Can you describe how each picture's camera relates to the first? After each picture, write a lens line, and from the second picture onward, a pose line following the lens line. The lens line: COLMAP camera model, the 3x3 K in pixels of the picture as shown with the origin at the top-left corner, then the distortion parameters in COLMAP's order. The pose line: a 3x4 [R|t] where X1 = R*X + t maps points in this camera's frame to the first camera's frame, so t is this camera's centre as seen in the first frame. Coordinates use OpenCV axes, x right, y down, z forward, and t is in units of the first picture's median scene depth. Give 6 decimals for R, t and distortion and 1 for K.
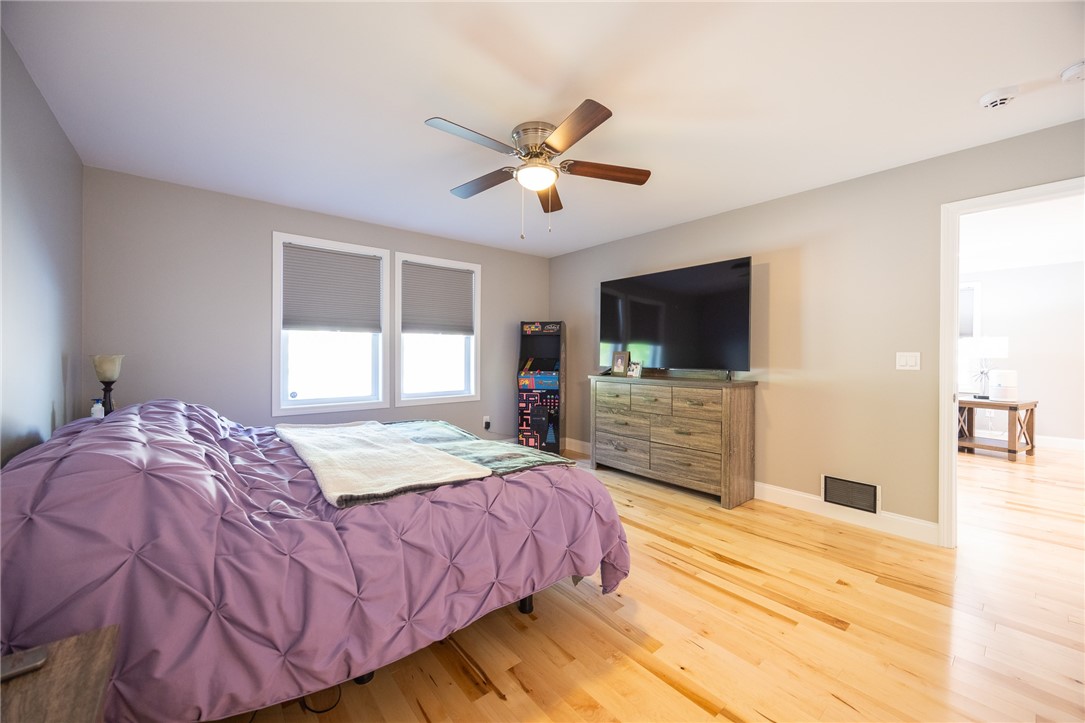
lens RADIAL K [[427.0, 0, 537.3], [0, 427.0, 353.2], [0, 0, 1]] dist [-0.001283, 0.000207]
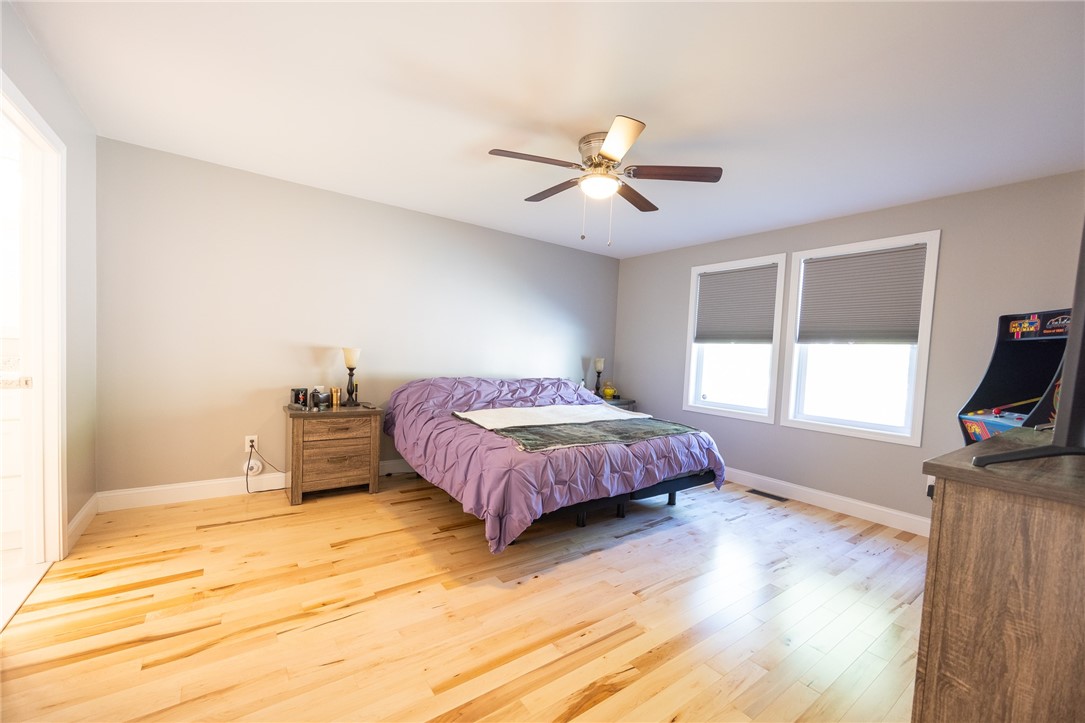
lens RADIAL K [[427.0, 0, 536.4], [0, 427.0, 371.3], [0, 0, 1]] dist [-0.001283, 0.000207]
pose [[-0.071747, 0.034125, -0.996839, 0.698294], [-0.048997, 0.998087, 0.037694, 0.002913], [0.996219, 0.051546, -0.069938, 0.623400]]
